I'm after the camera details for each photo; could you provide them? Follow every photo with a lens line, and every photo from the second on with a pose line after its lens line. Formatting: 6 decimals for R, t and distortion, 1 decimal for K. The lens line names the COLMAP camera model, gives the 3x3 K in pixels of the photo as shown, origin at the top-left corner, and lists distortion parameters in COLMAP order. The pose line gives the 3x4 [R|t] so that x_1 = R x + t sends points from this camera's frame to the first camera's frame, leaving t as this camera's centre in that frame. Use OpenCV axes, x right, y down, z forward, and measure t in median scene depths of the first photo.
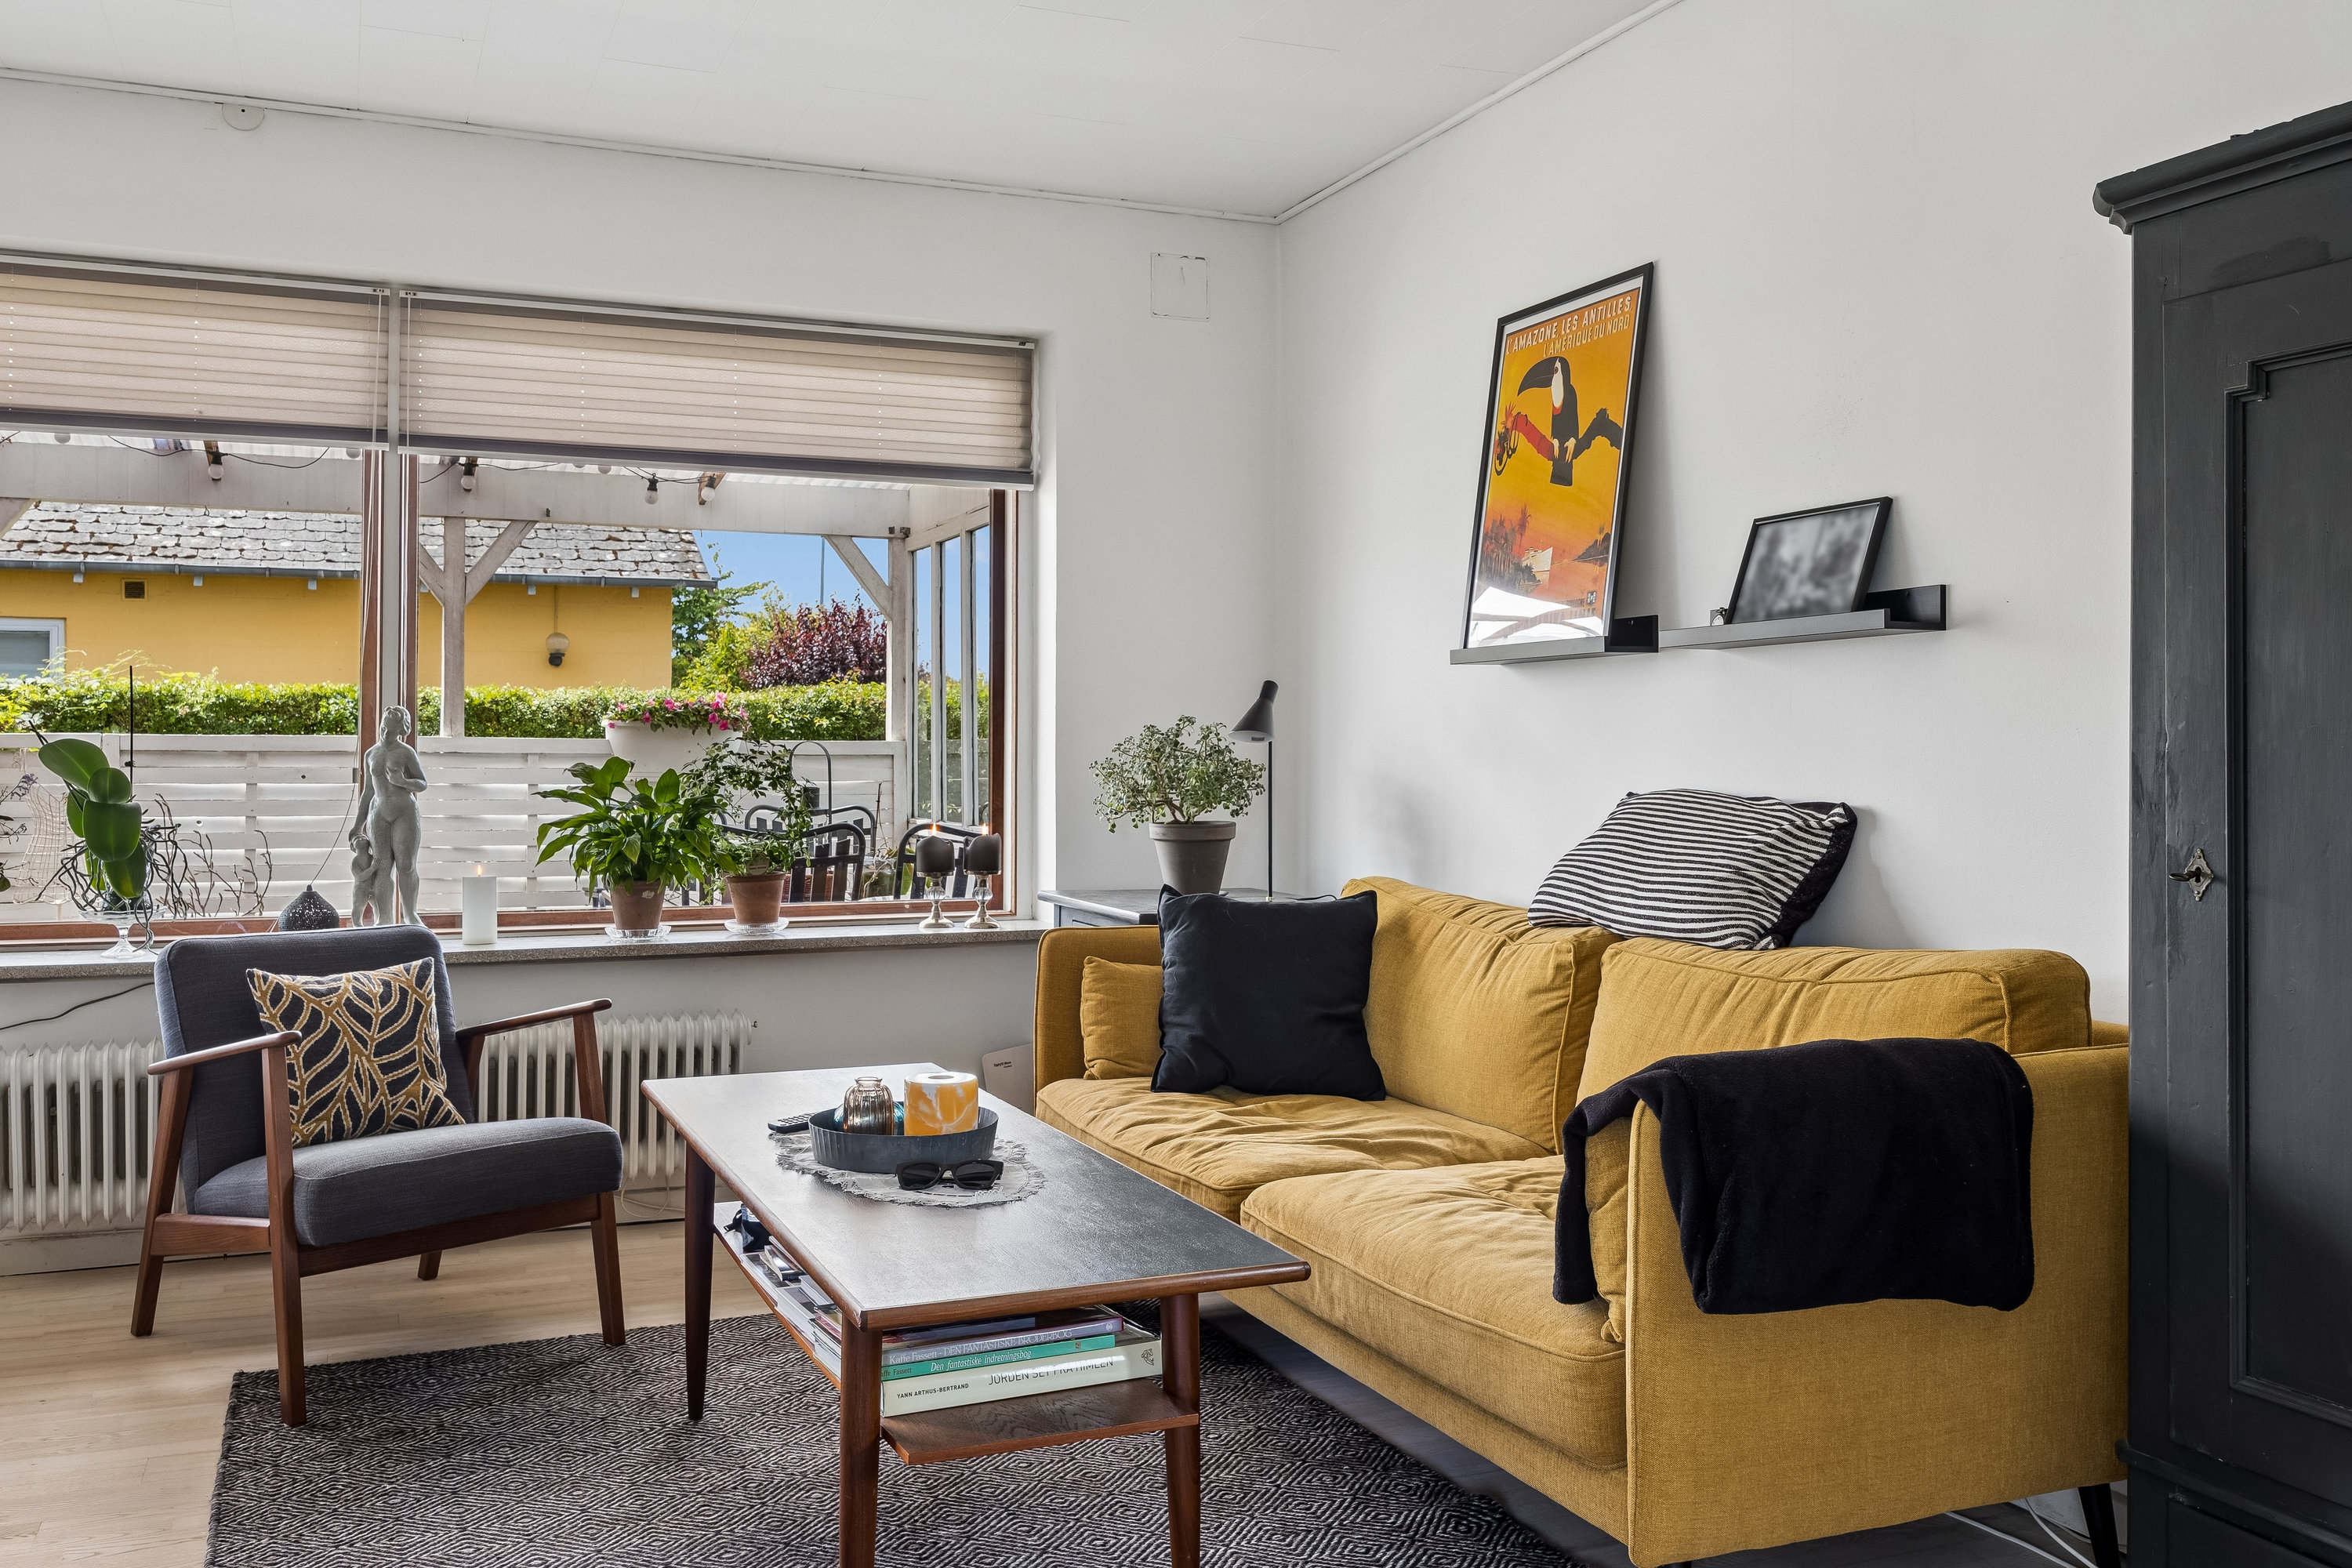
lens RADIAL K [[1978.5, 0, 1175.2], [0, 1978.5, 759.3], [0, 0, 1]] dist [0.004238, 0.002178]
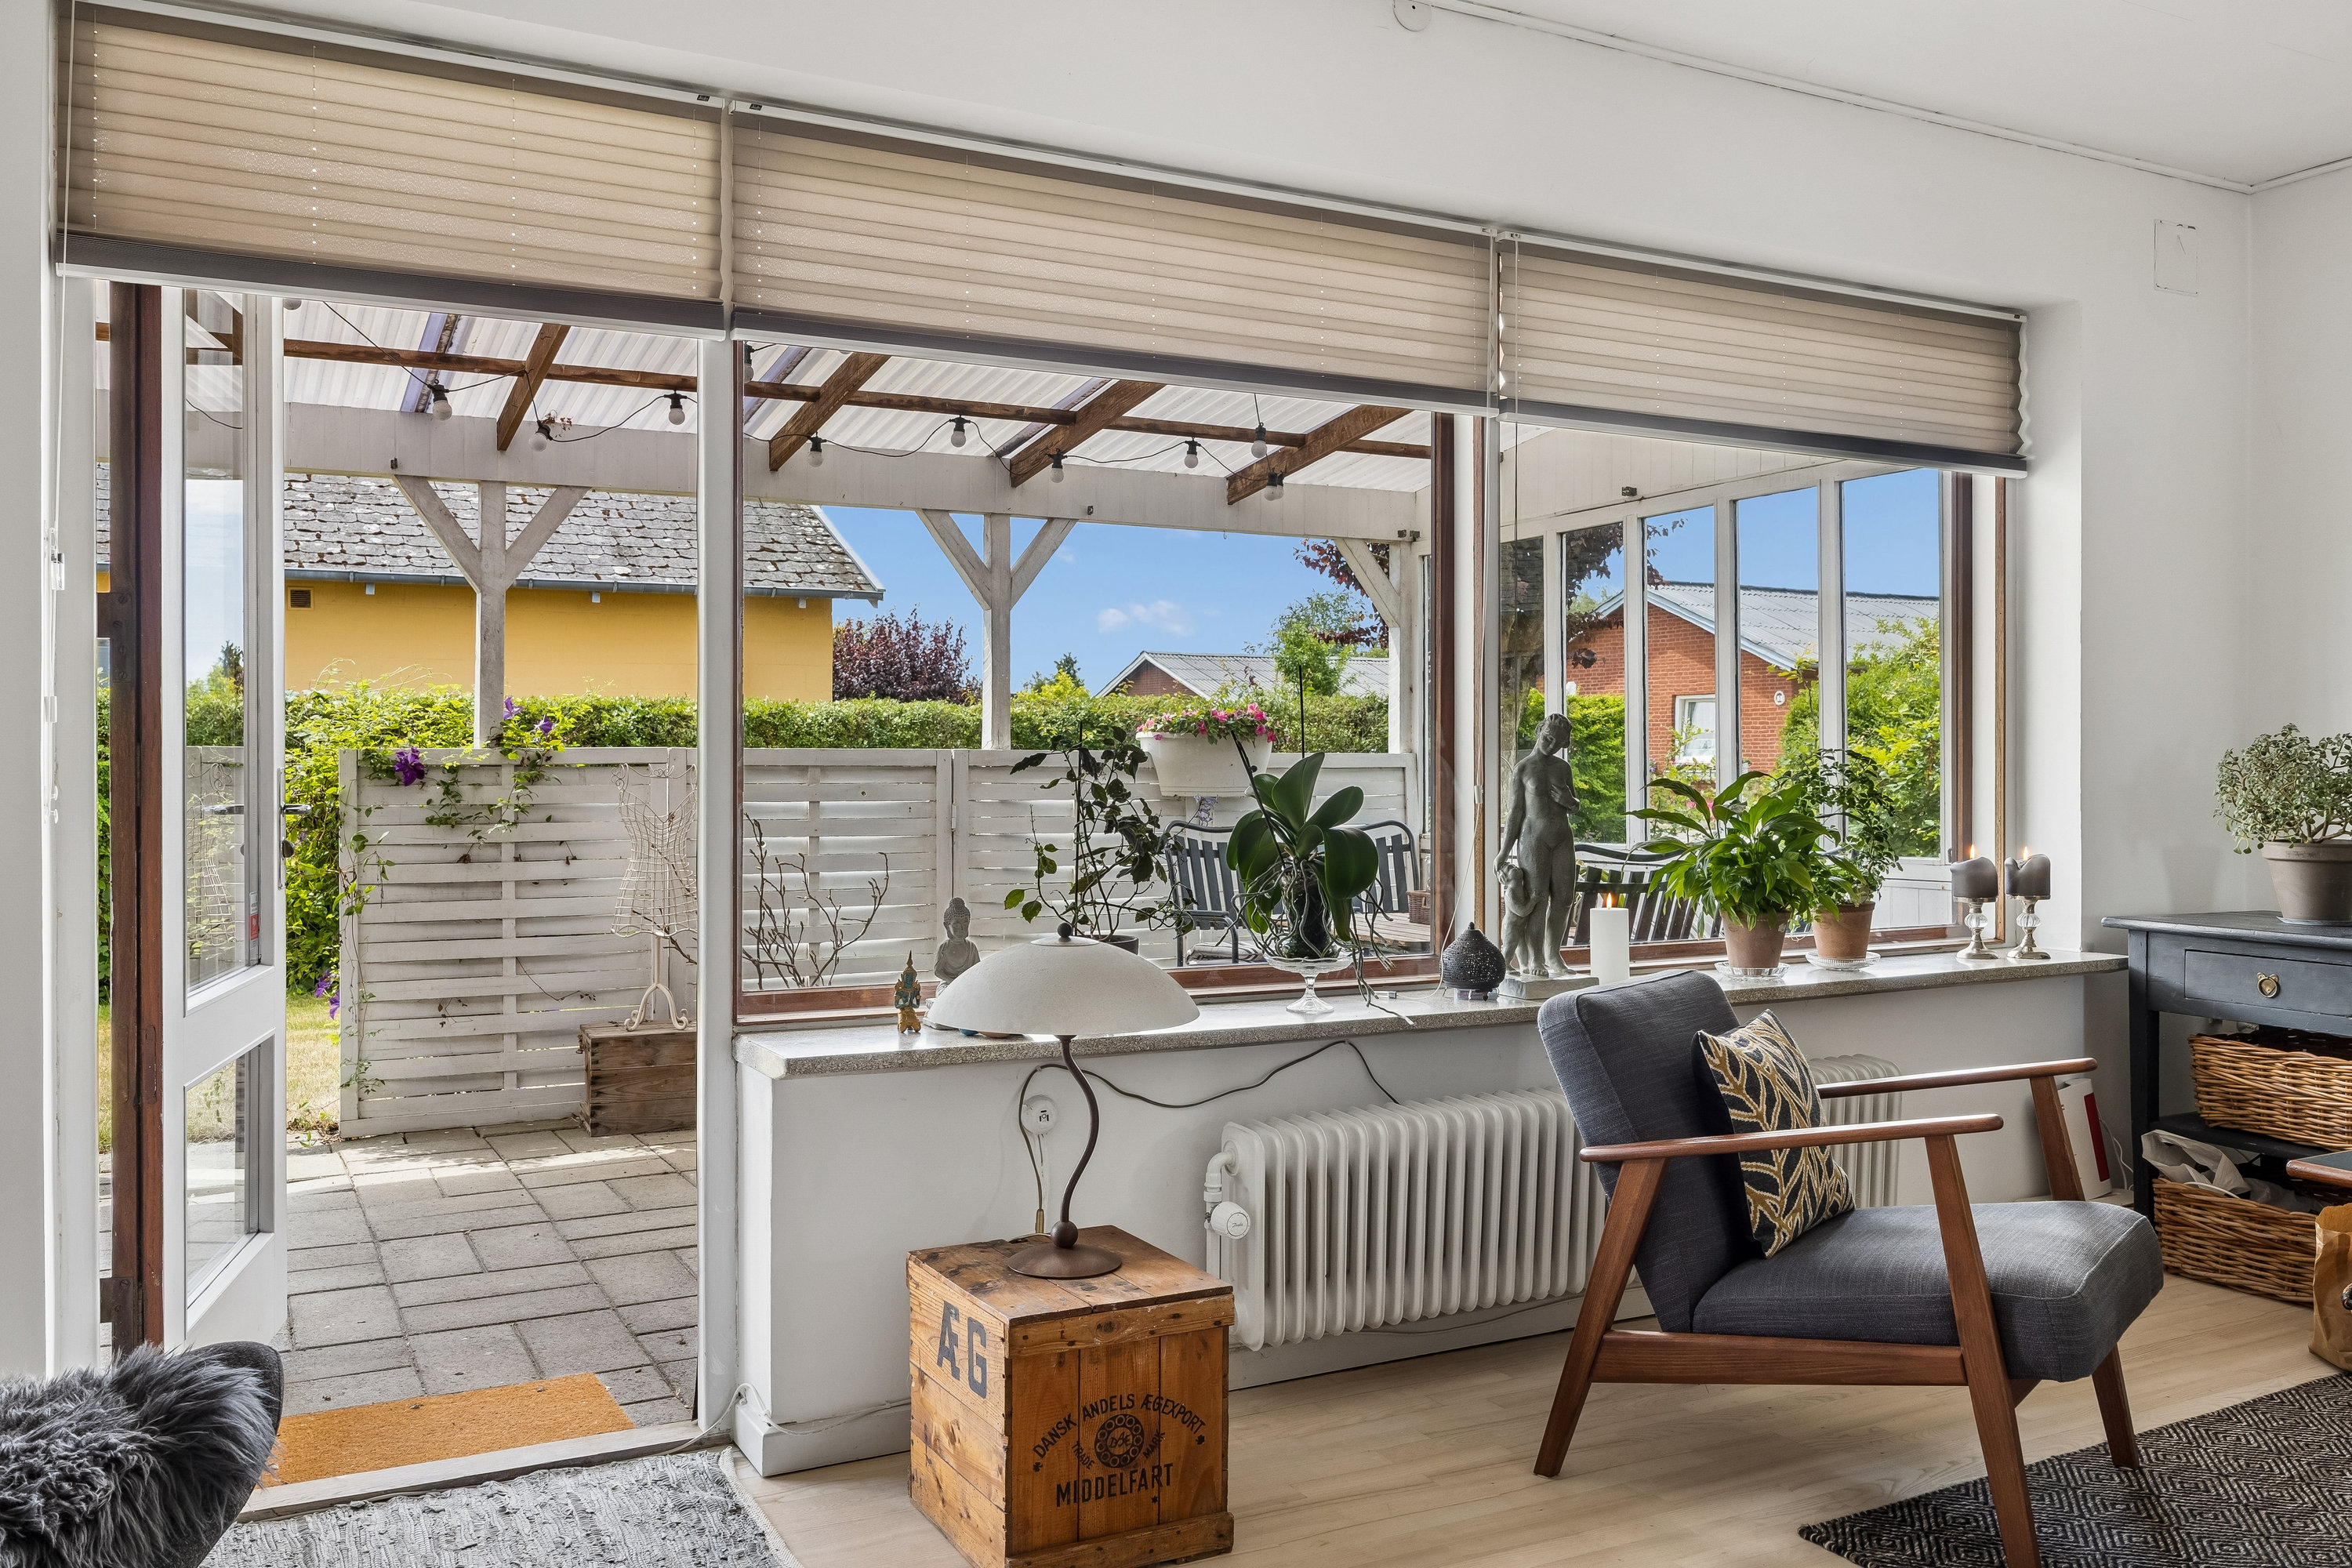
lens RADIAL K [[1866.8, 0, 1180.5], [0, 1866.8, 790.9], [0, 0, 1]] dist [0.000535, -0.007605]
pose [[0.996324, -0.003408, 0.085602, -0.521785], [0.002478, 0.999937, 0.010962, -0.001936], [-0.085633, -0.010710, 0.996269, 0.172034]]
